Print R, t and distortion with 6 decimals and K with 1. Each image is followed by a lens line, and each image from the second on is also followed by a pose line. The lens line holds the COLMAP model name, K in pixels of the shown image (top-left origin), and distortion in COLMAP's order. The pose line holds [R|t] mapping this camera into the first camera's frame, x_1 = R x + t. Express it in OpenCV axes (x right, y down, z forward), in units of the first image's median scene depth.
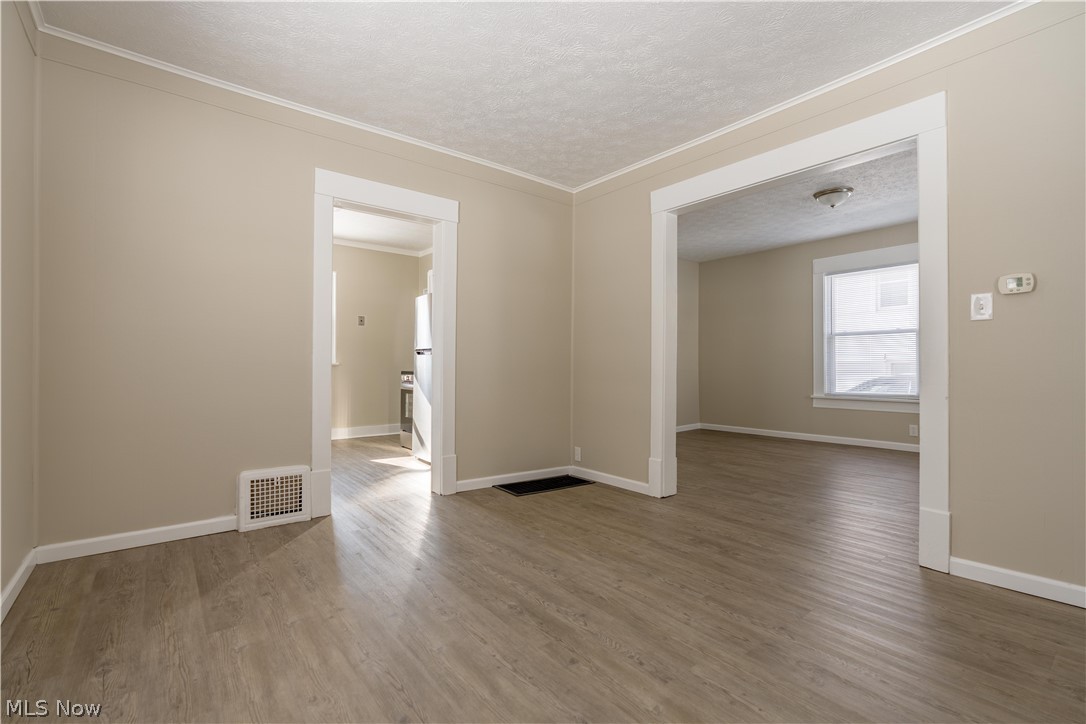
lens RADIAL K [[480.4, 0, 545.4], [0, 480.4, 364.3], [0, 0, 1]] dist [-0.003296, -0.000232]
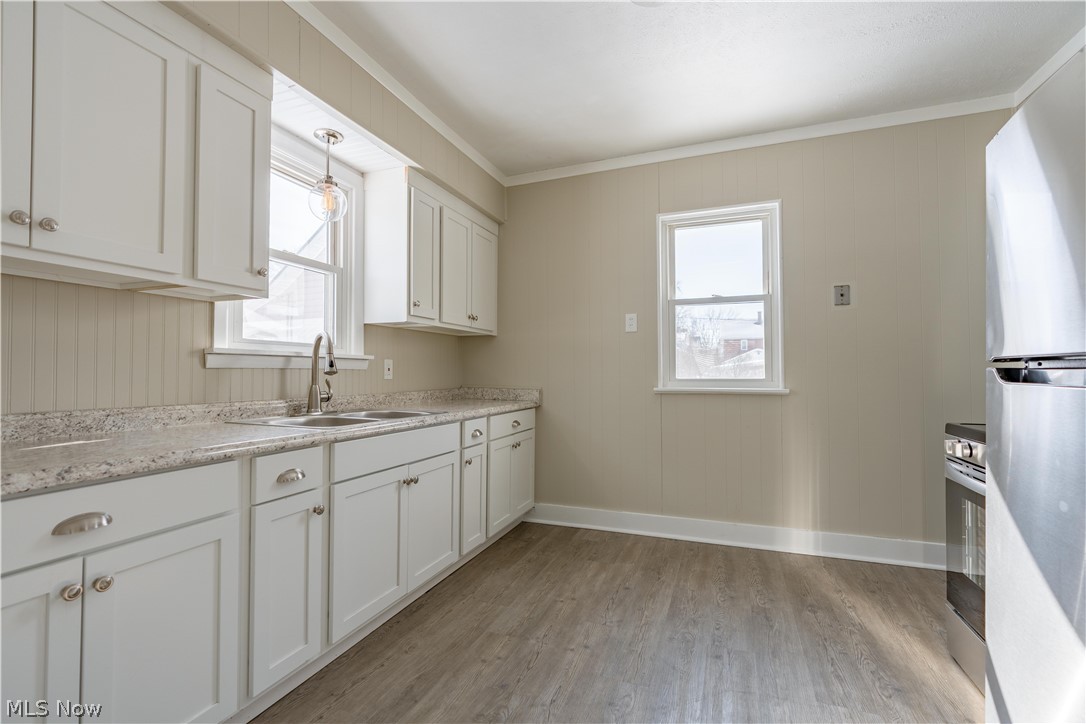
lens RADIAL K [[488.4, 0, 544.5], [0, 488.4, 364.5], [0, 0, 1]] dist [0.000169, 0.001047]
pose [[0.511448, -0.022562, -0.859018, -0.314087], [0.010485, 0.999745, -0.020016, -0.045459], [0.859250, 0.001231, 0.511554, 1.223865]]
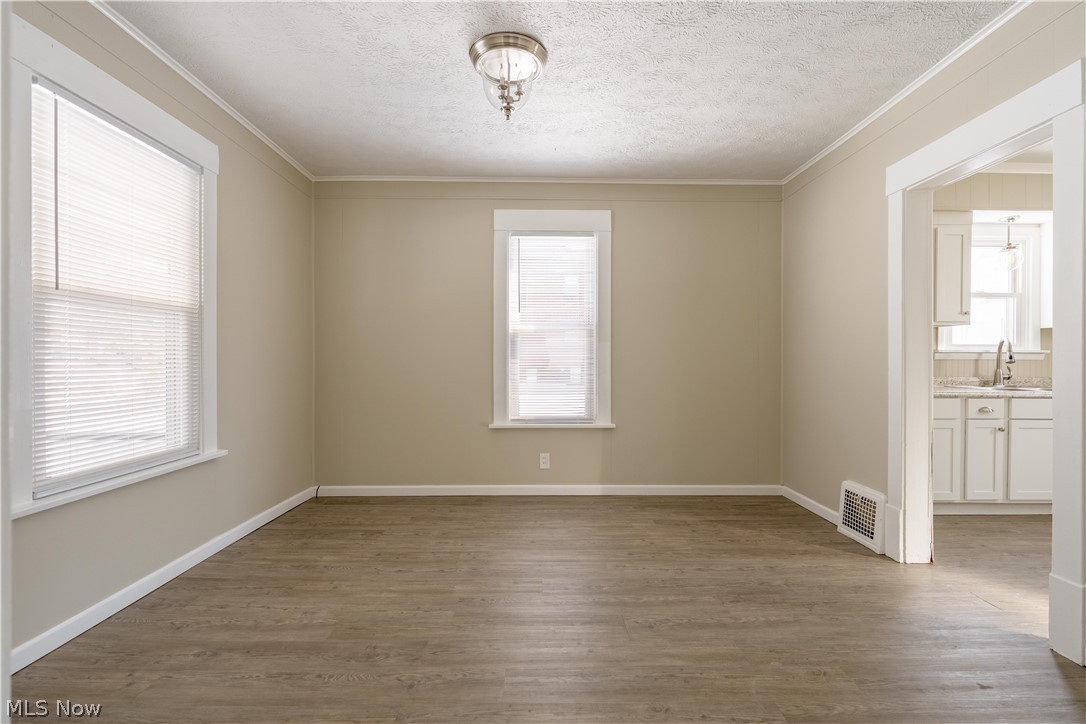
lens RADIAL K [[480.4, 0, 545.4], [0, 480.4, 364.3], [0, 0, 1]] dist [-0.003296, -0.000232]
pose [[-0.611129, -0.002705, -0.791526, 0.676122], [-0.001120, 0.999996, -0.002553, -0.040946], [0.791530, -0.000674, -0.611130, 1.120932]]
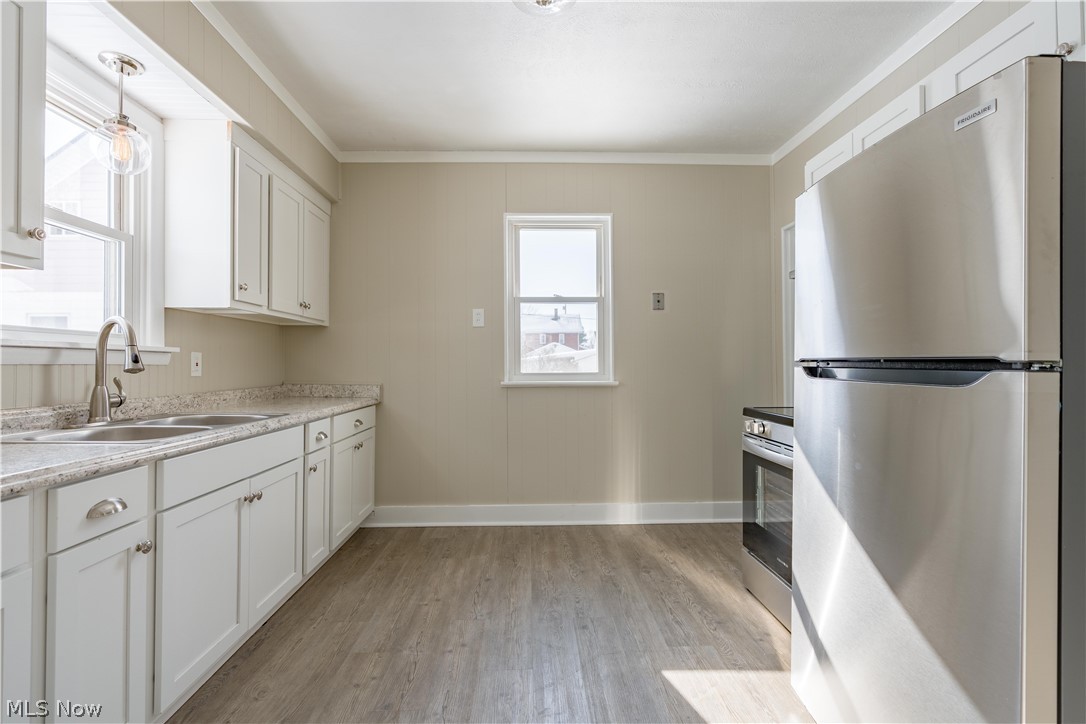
lens RADIAL K [[486.9, 0, 546.5], [0, 486.9, 361.5], [0, 0, 1]] dist [0.000448, 0.000842]
pose [[0.805538, -0.012056, -0.592421, -0.384199], [0.011500, 0.999923, -0.004712, -0.053638], [0.592432, -0.003018, 0.805615, 1.145291]]
